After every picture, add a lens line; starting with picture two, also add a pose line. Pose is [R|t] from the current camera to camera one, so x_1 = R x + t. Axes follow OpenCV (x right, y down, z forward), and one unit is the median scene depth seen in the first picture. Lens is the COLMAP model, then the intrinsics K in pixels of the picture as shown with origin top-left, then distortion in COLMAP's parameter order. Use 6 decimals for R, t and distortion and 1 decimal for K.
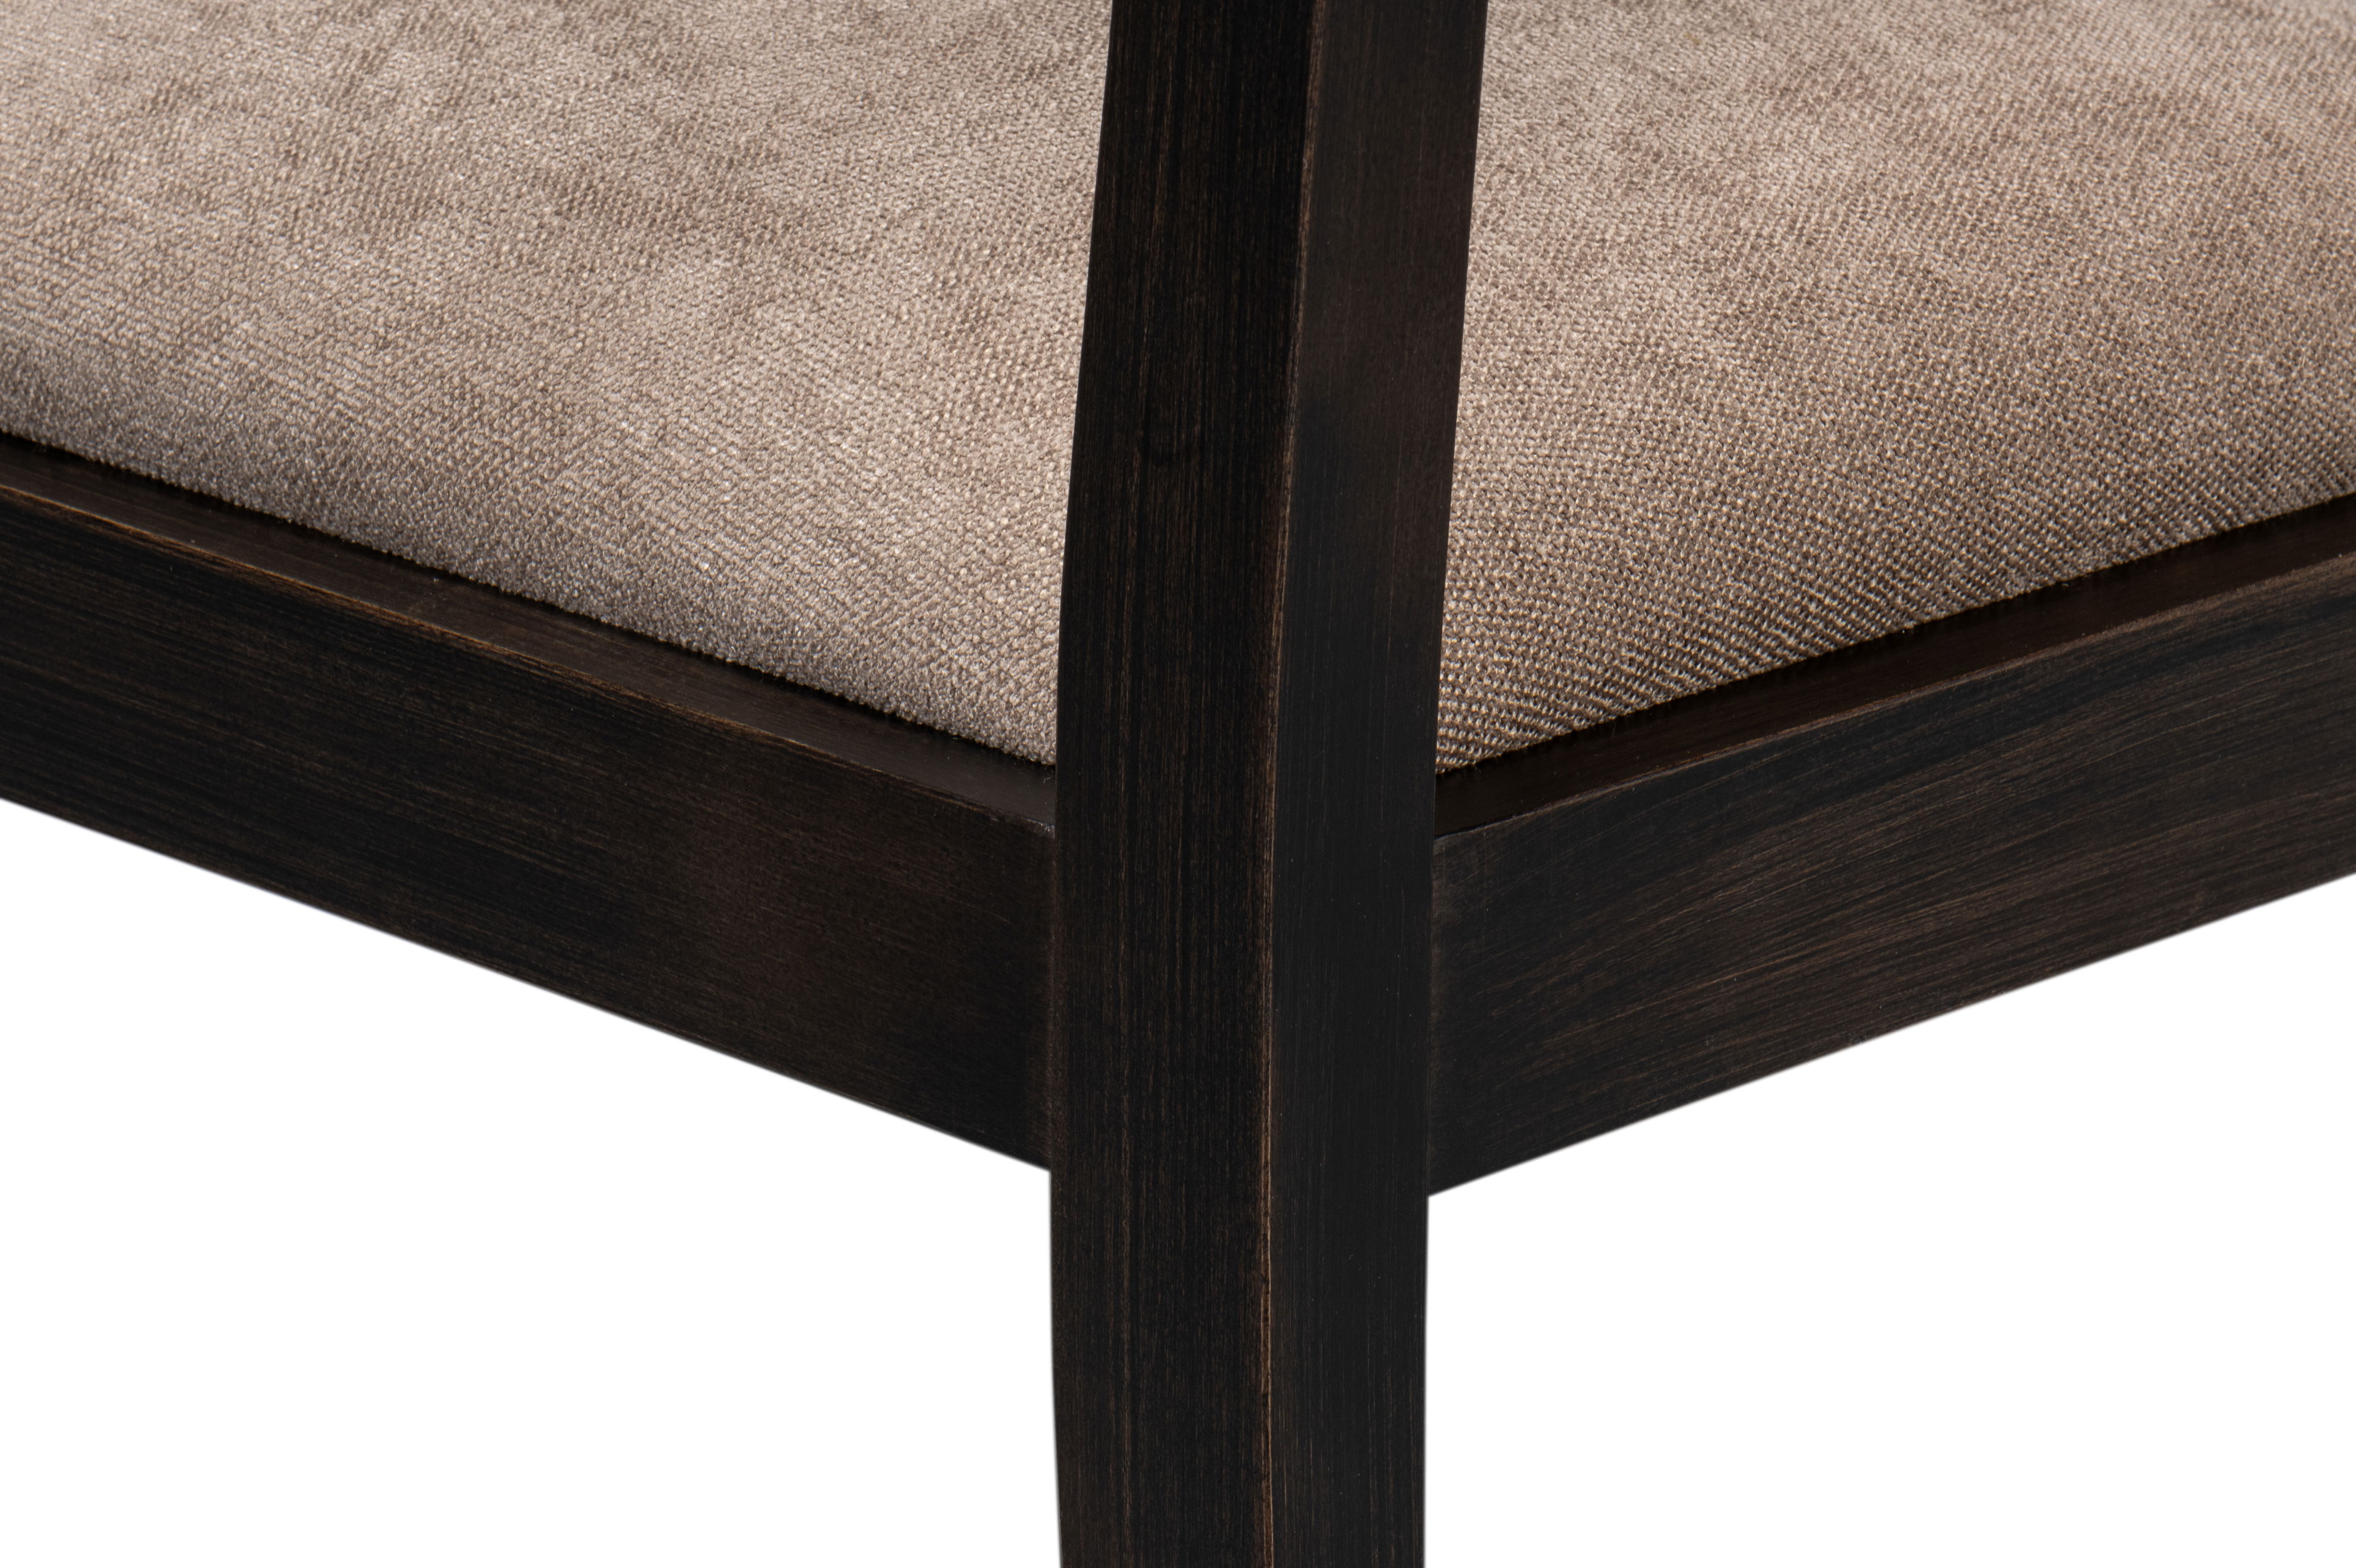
lens RADIAL K [[9069.8, 0, 1177.4], [0, 9069.8, 782.9], [0, 0, 1]] dist [-0.066772, 0.000000]
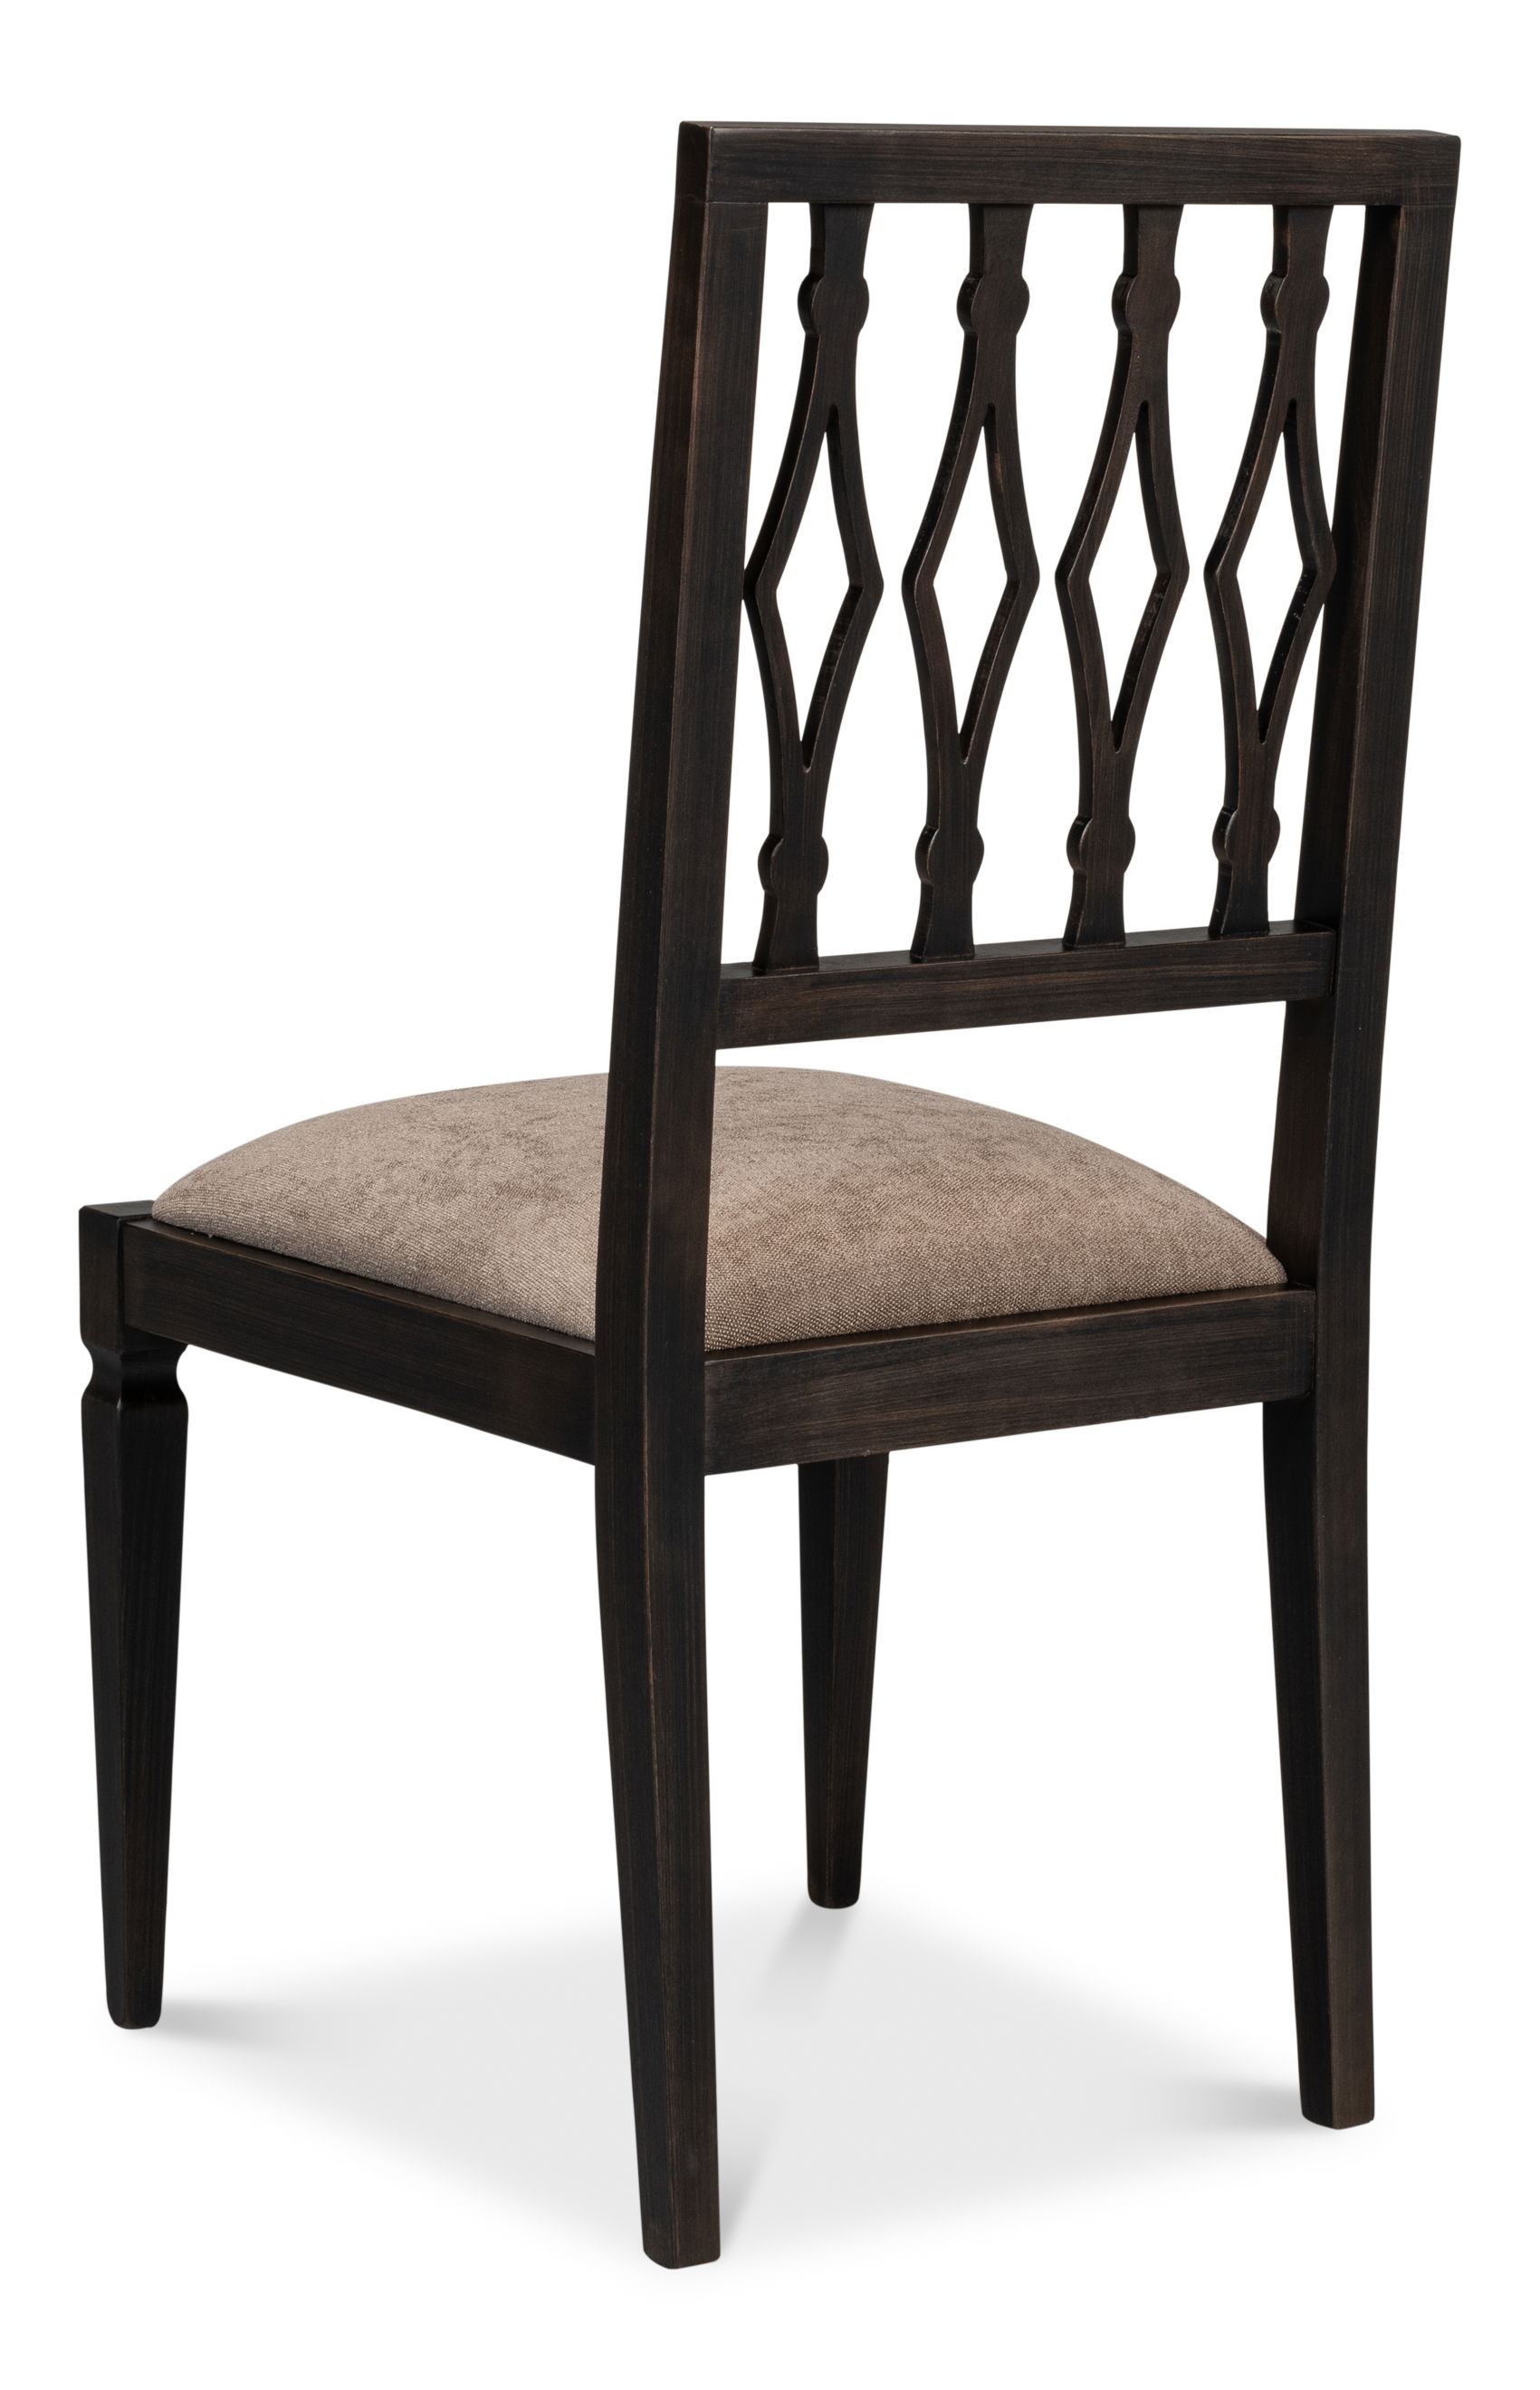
lens RADIAL K [[6177.3, 0, 771.3], [0, 6177.3, 1198.4], [0, 0, 1]] dist [-0.162891, 0.000000]
pose [[0.983480, 0.023572, -0.179475, 0.419703], [-0.053269, 0.985270, -0.162498, 0.288772], [0.173001, 0.169374, 0.970249, -1.091904]]
